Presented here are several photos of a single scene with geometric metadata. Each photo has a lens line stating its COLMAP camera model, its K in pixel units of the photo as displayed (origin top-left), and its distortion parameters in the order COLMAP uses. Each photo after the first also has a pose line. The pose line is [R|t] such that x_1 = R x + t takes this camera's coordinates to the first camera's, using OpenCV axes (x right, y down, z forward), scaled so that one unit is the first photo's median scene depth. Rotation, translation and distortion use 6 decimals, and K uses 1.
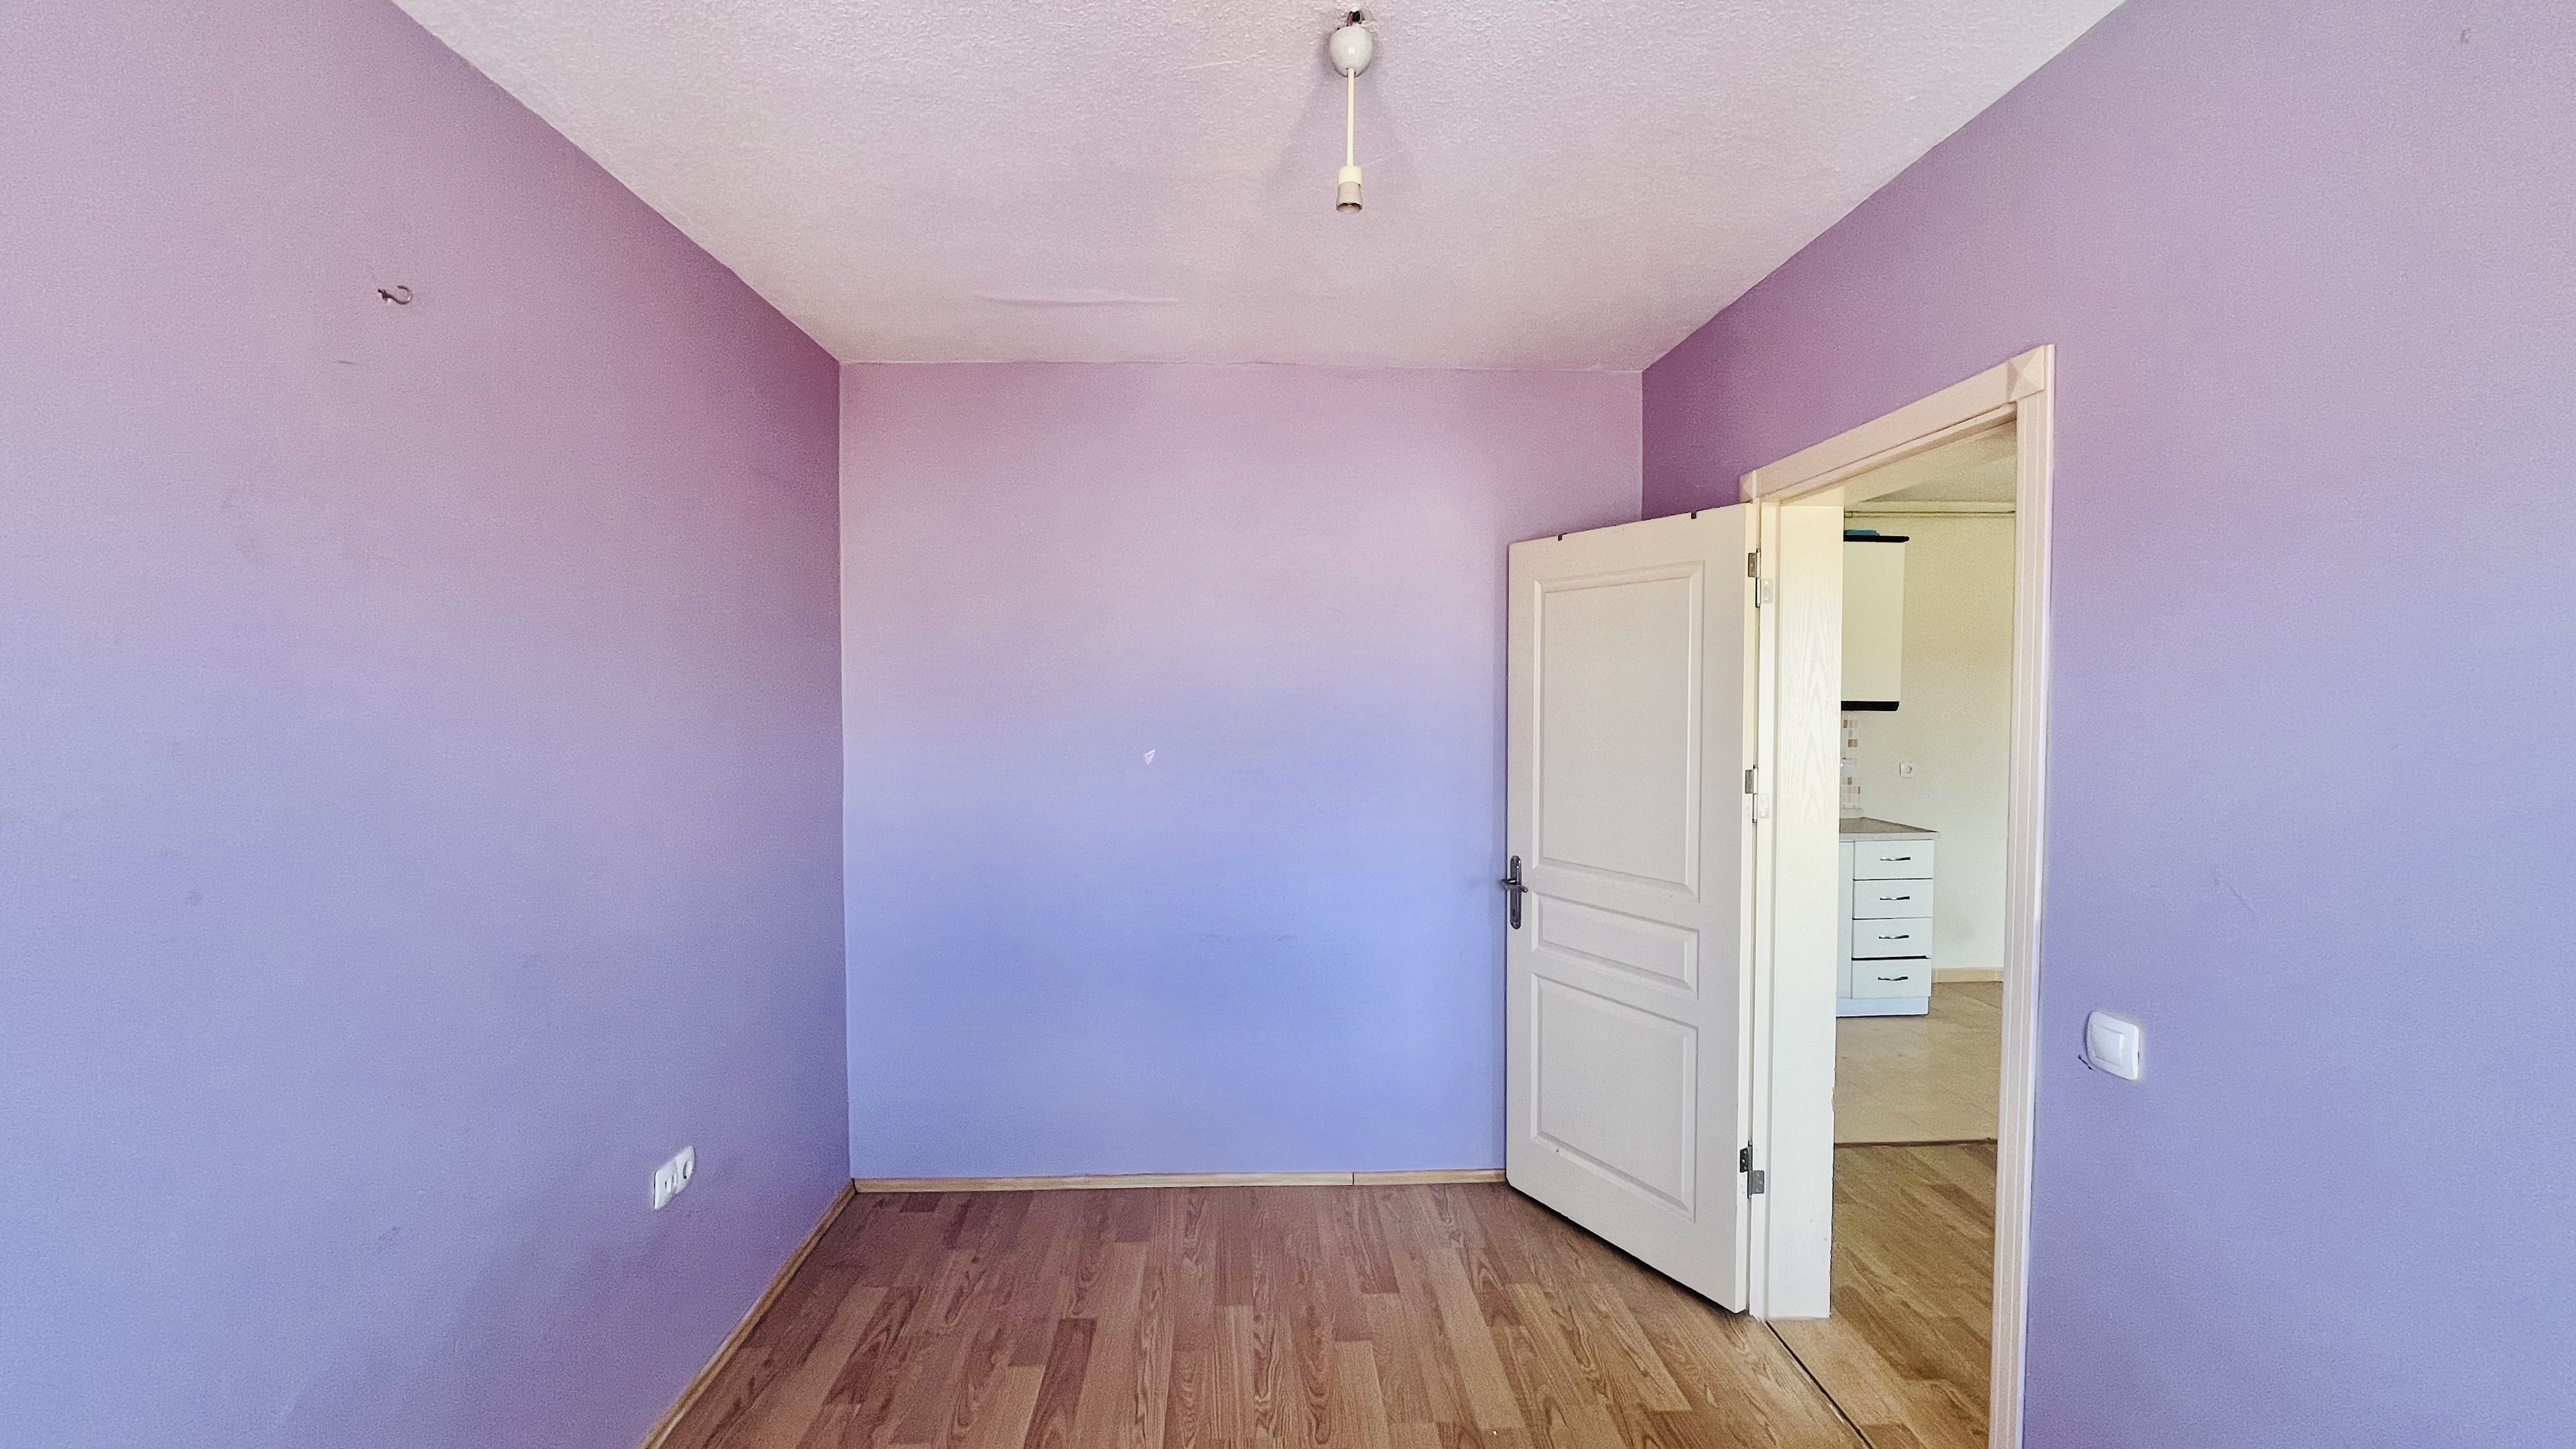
lens RADIAL K [[1039.0, 0, 1282.6], [0, 1039.0, 724.9], [0, 0, 1]] dist [0.000504, -0.000145]
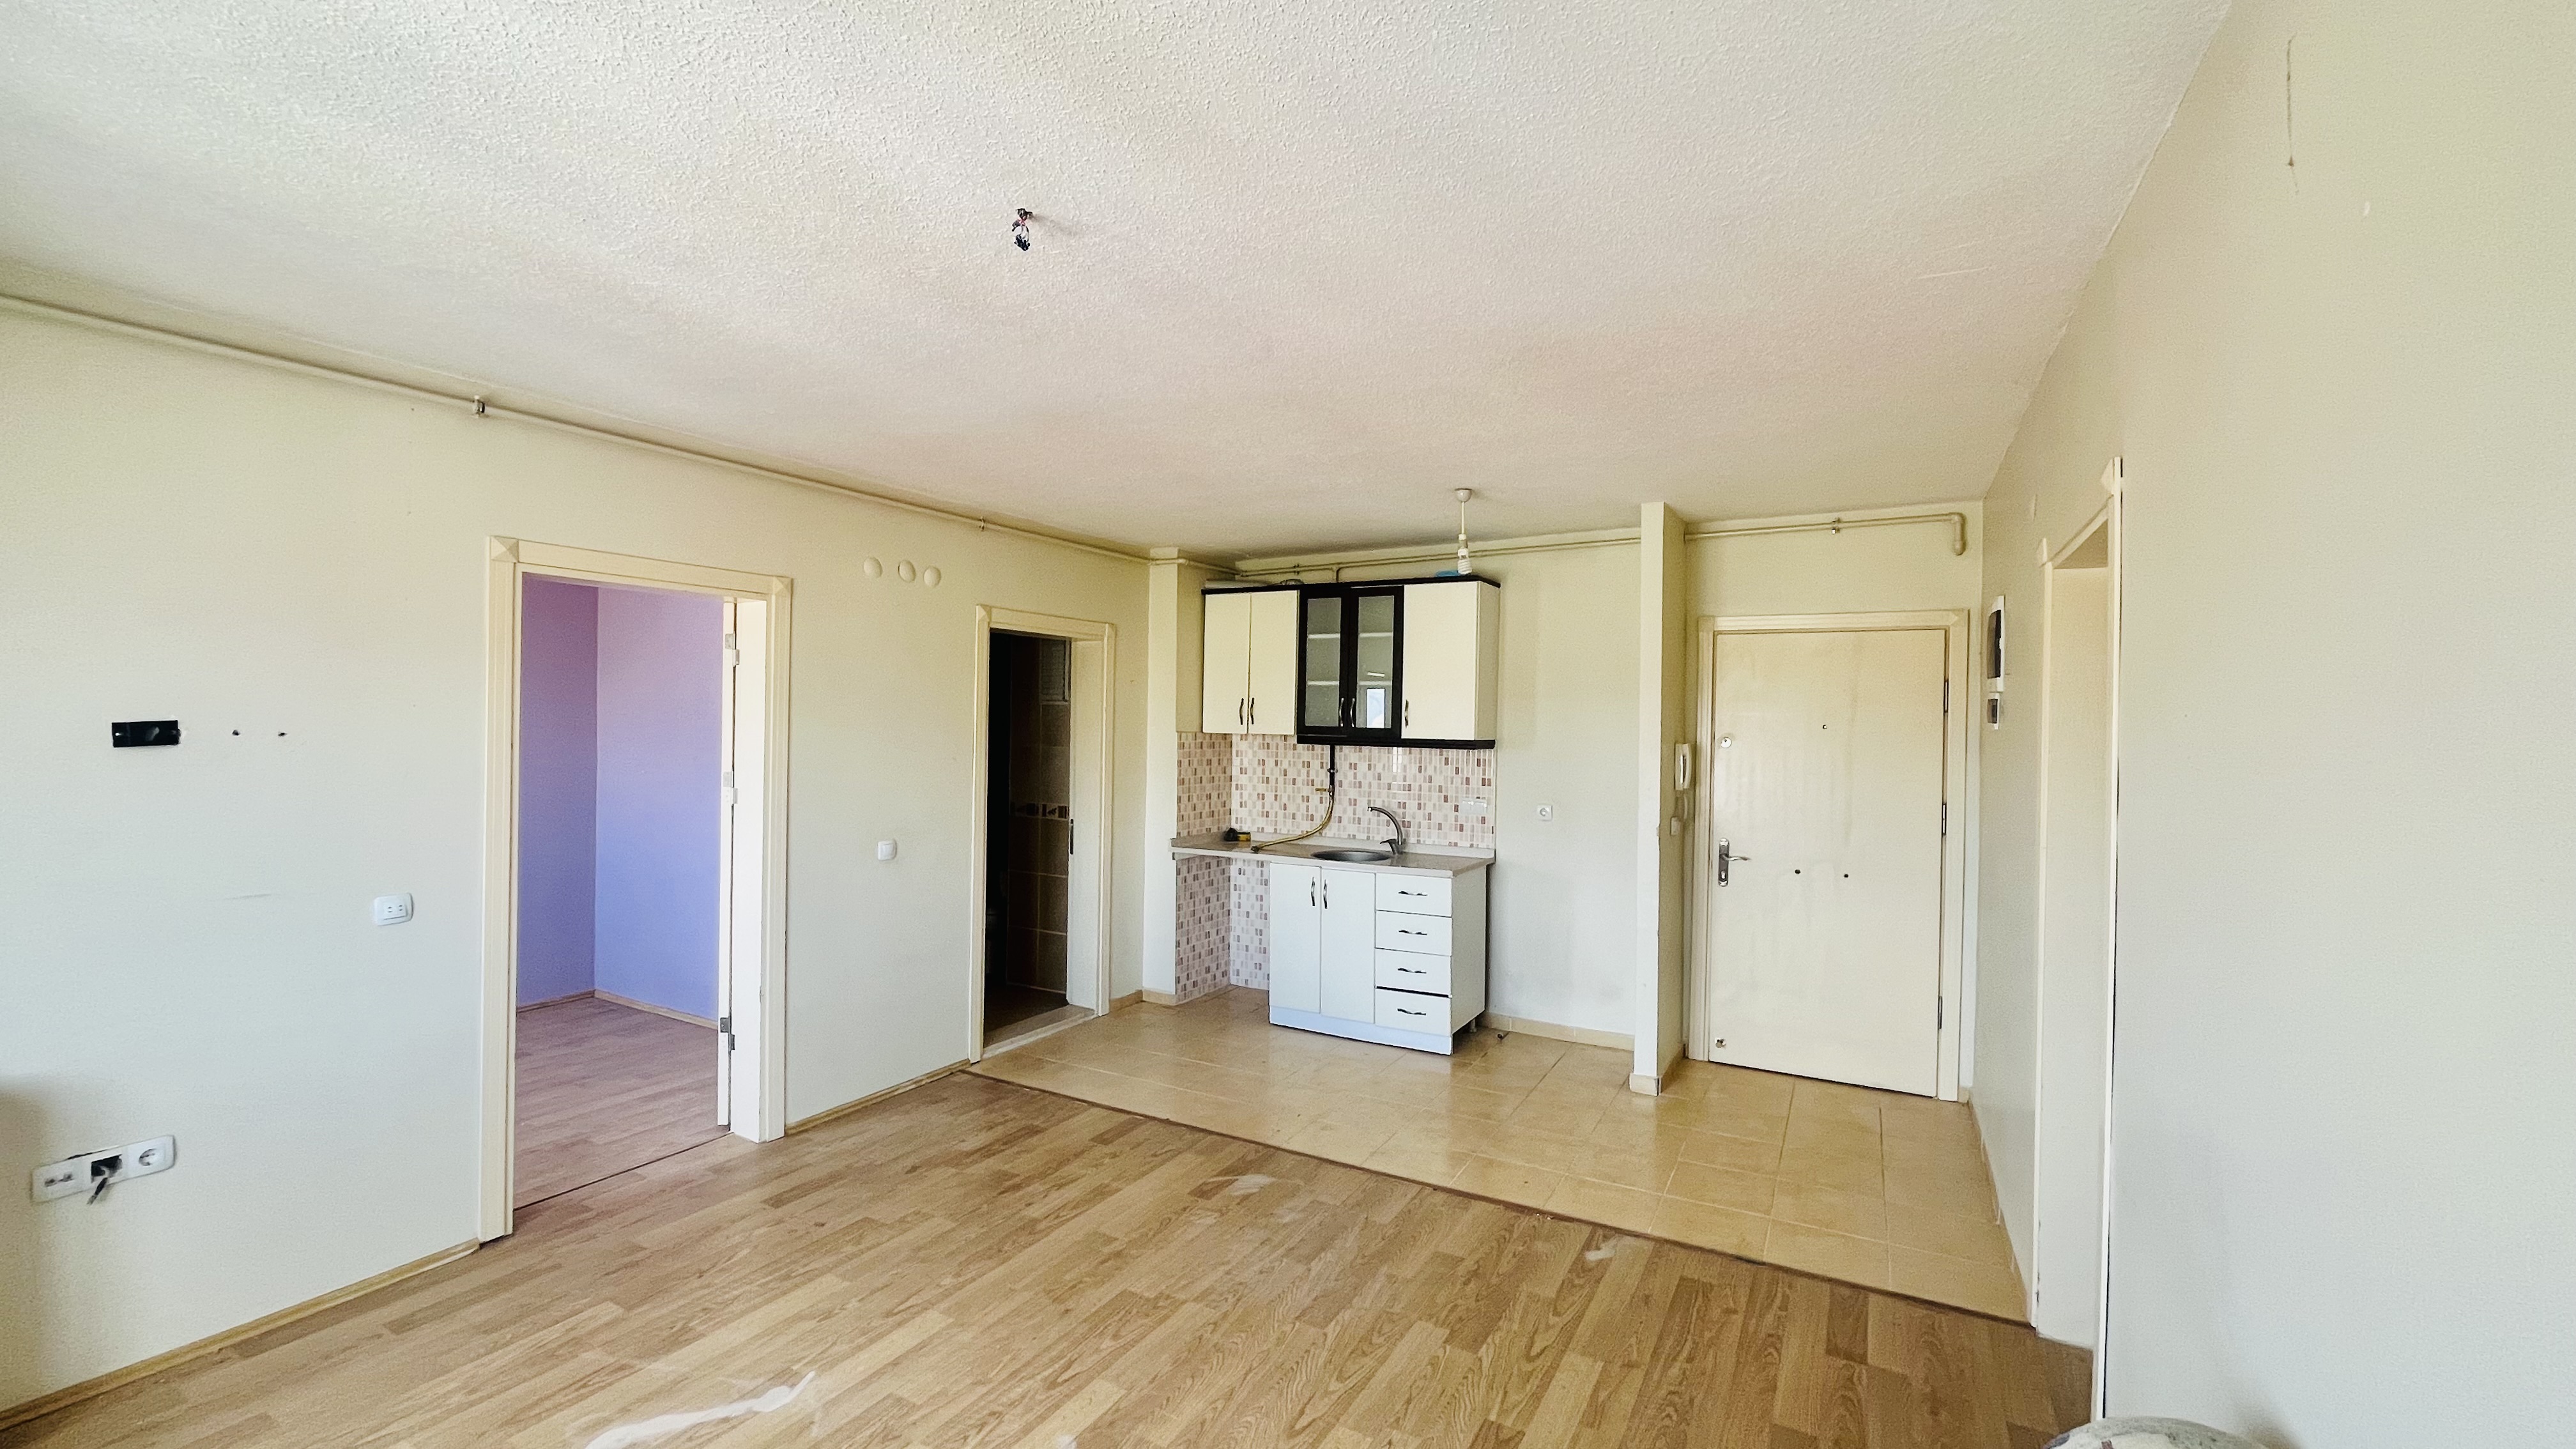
lens RADIAL K [[1039.0, 0, 1282.6], [0, 1039.0, 724.9], [0, 0, 1]] dist [0.000504, -0.000145]
pose [[0.847519, 0.012842, -0.530609, 1.012045], [-0.031928, 0.999130, -0.026816, -0.005057], [0.529803, 0.039668, 0.847192, 0.060926]]
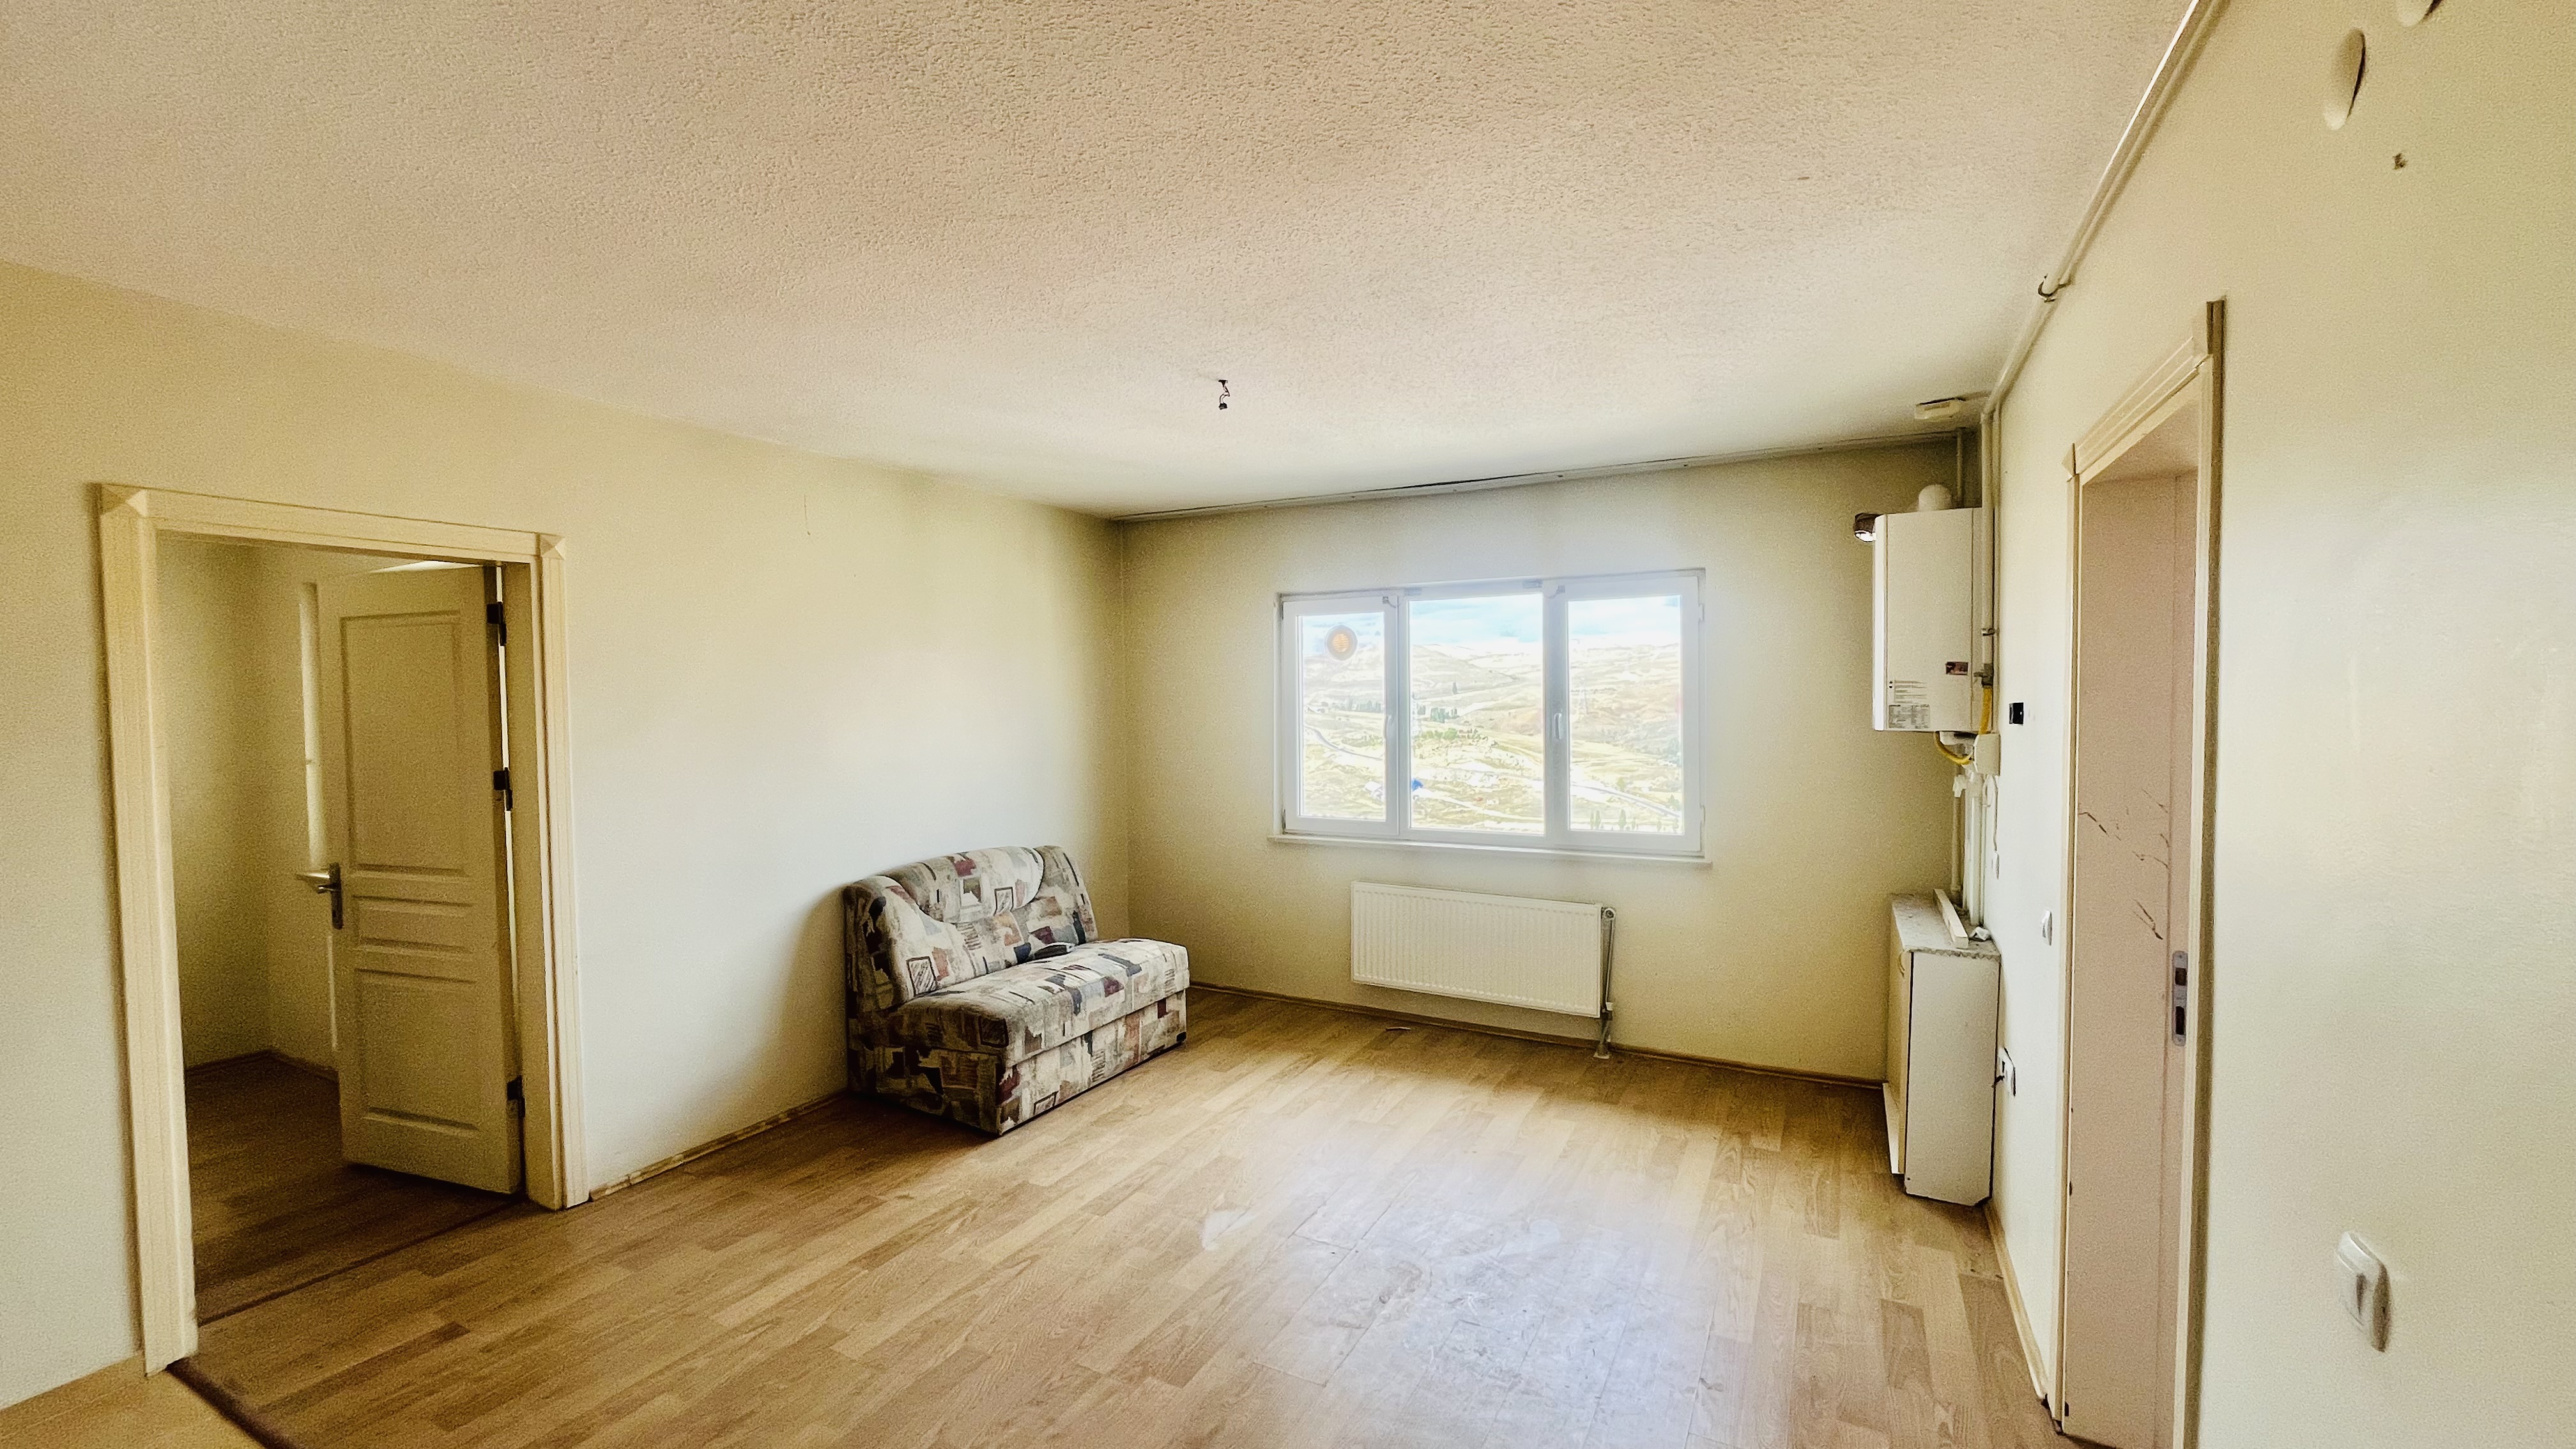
lens RADIAL K [[1039.0, 0, 1282.6], [0, 1039.0, 724.9], [0, 0, 1]] dist [0.000504, -0.000145]
pose [[-0.860709, -0.011195, 0.508974, 0.344754], [0.025587, 0.997543, 0.065210, -0.038492], [-0.508454, 0.069150, -0.858308, 0.896131]]
